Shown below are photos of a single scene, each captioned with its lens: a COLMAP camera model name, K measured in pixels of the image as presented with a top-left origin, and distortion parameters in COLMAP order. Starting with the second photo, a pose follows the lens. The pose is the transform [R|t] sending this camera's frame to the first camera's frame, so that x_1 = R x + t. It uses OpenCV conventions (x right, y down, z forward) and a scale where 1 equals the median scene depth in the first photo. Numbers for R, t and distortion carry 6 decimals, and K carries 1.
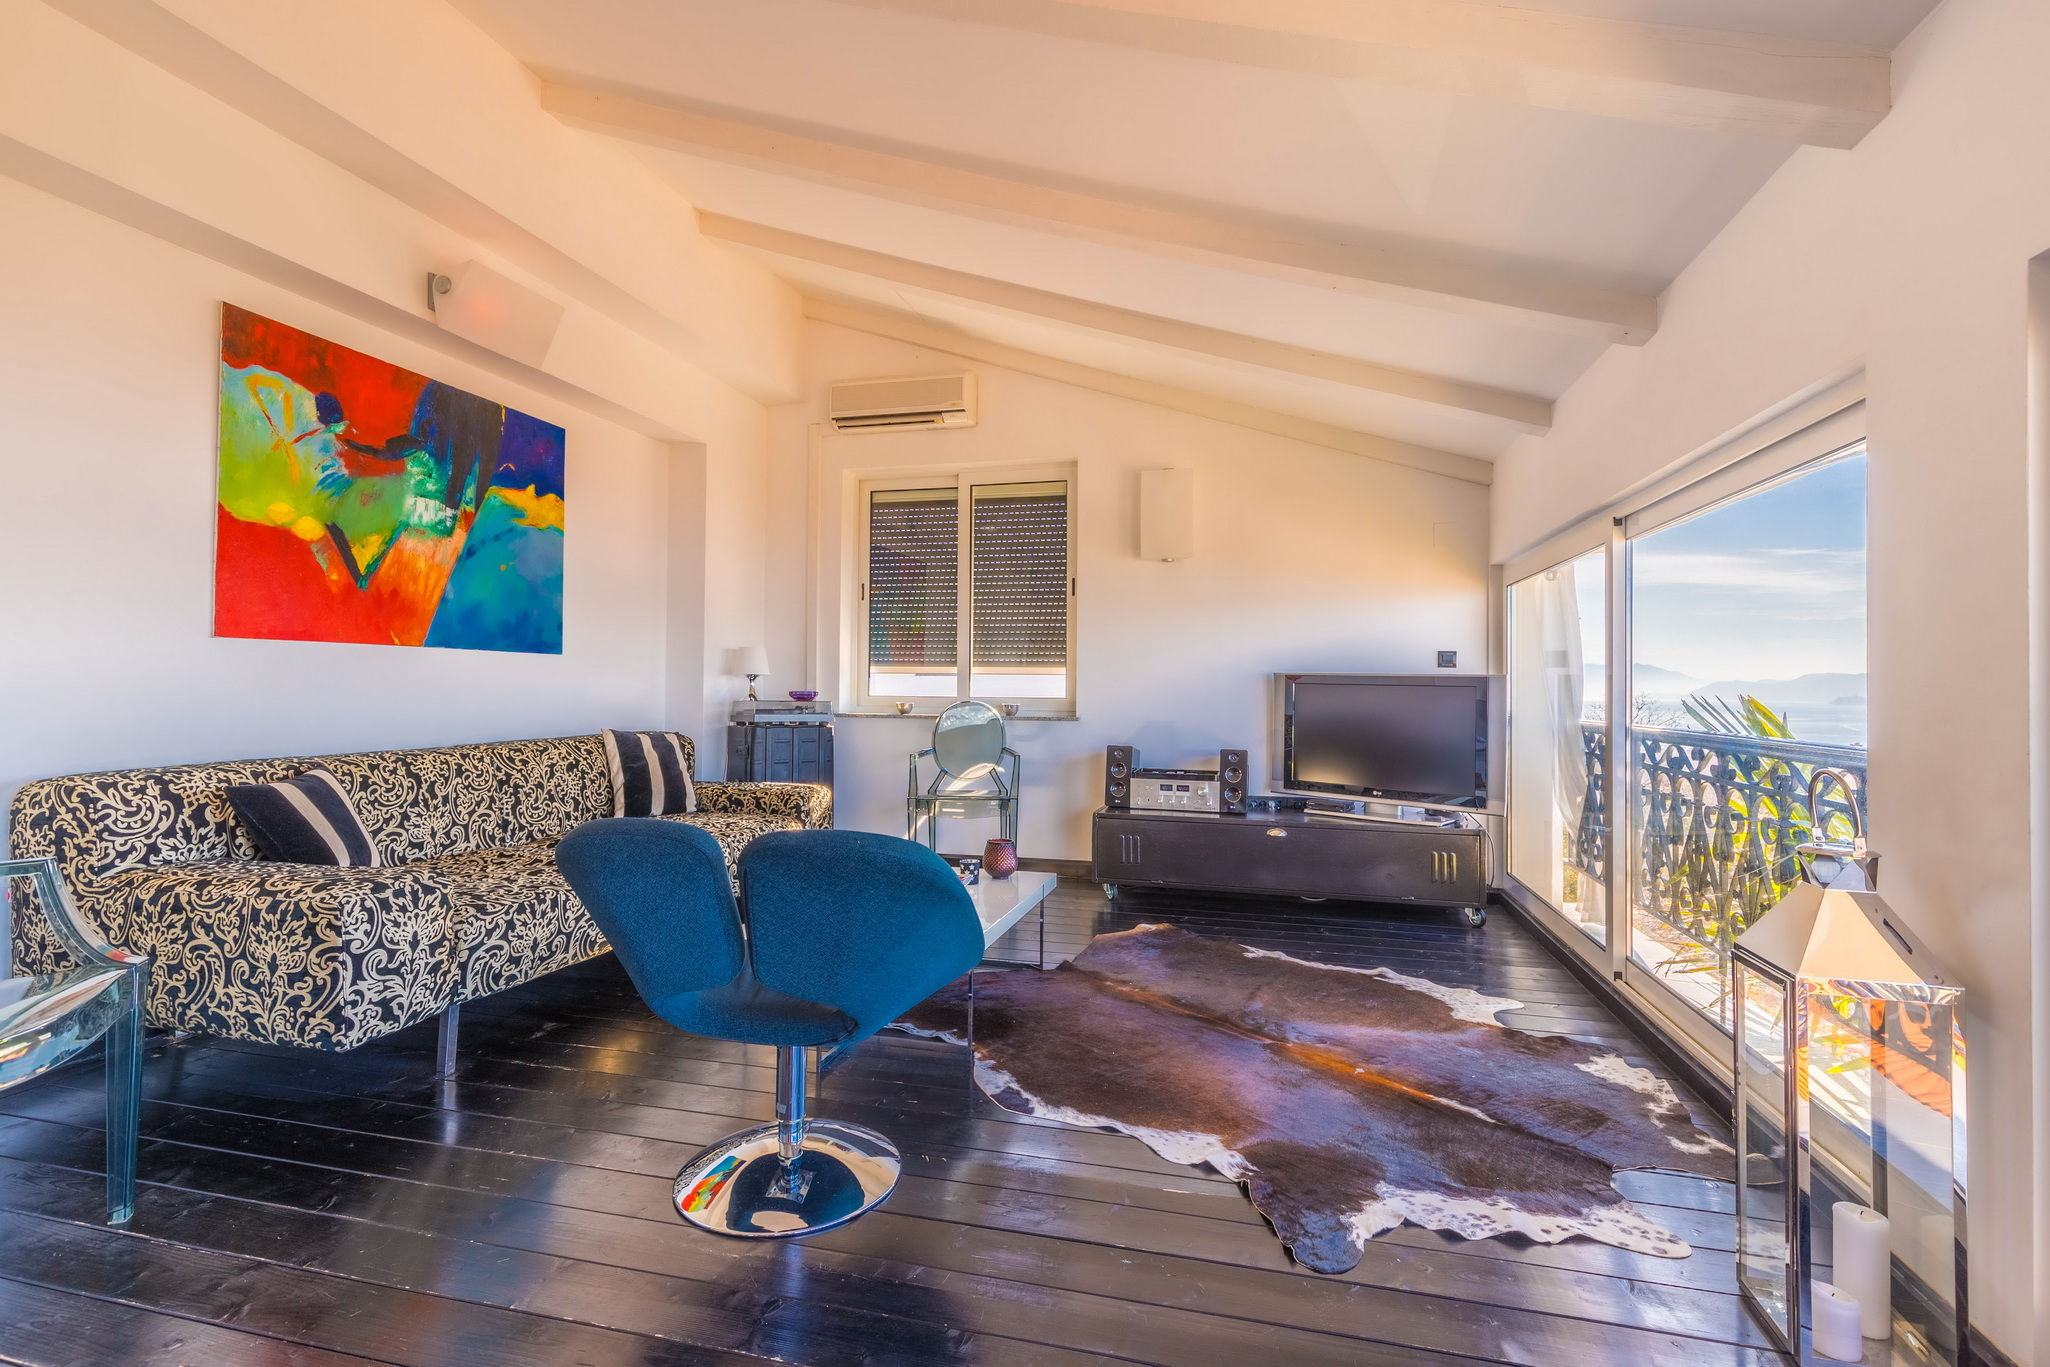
lens RADIAL K [[922.6, 0, 1017.3], [0, 922.6, 671.7], [0, 0, 1]] dist [-0.000254, -0.000598]
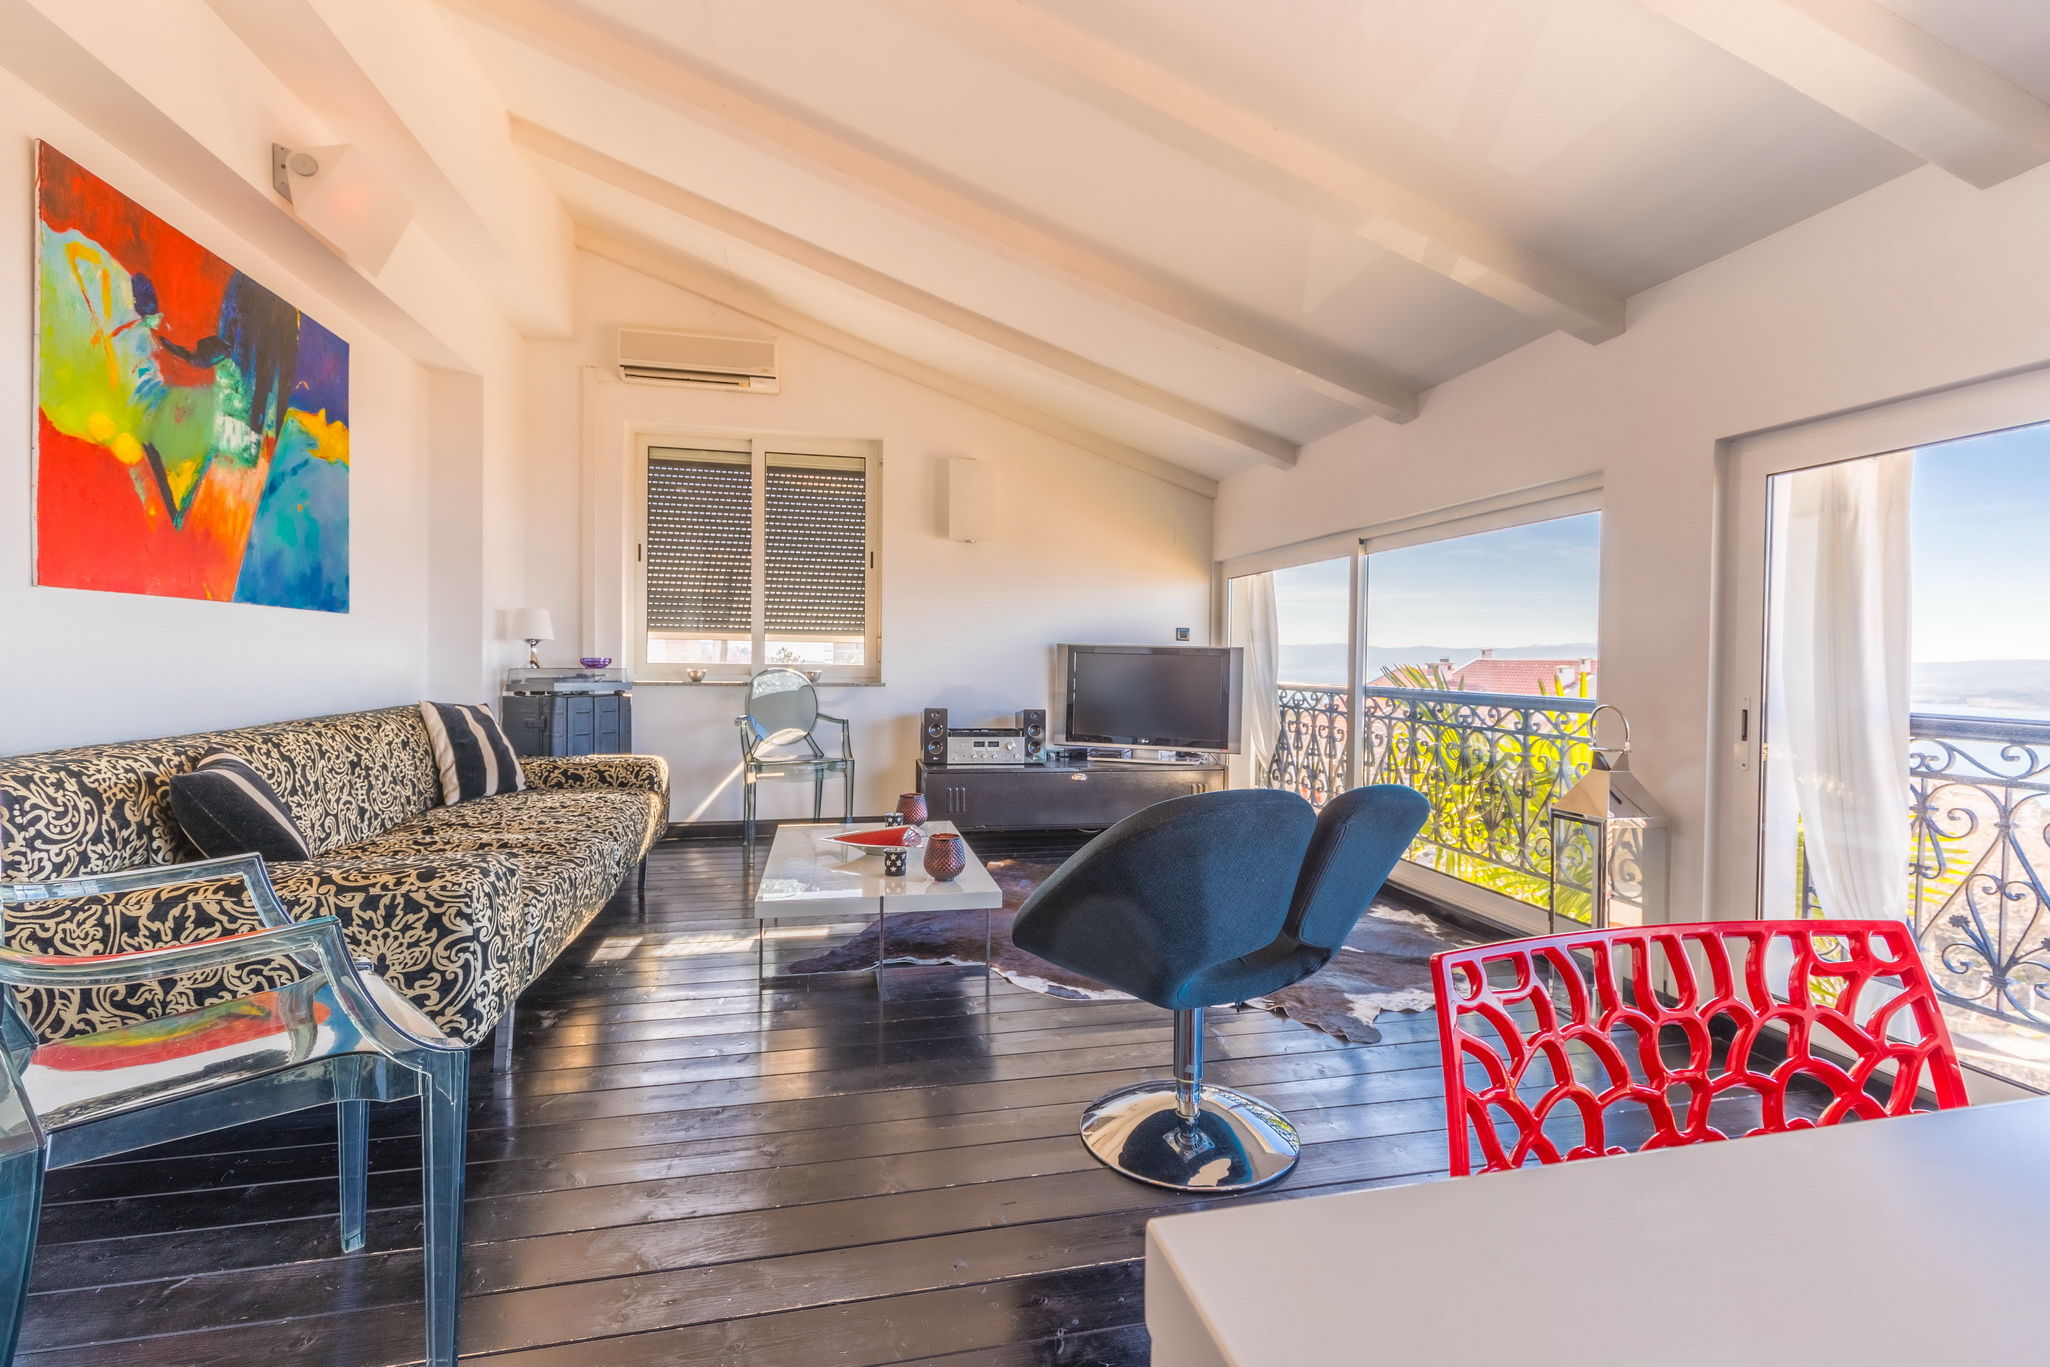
lens RADIAL K [[922.6, 0, 1017.3], [0, 922.6, 671.7], [0, 0, 1]] dist [-0.000254, -0.000598]
pose [[0.894369, -0.003689, 0.447314, -0.397328], [-0.012646, 0.999358, 0.033528, -0.002073], [-0.447151, -0.035643, 0.893748, -0.035618]]
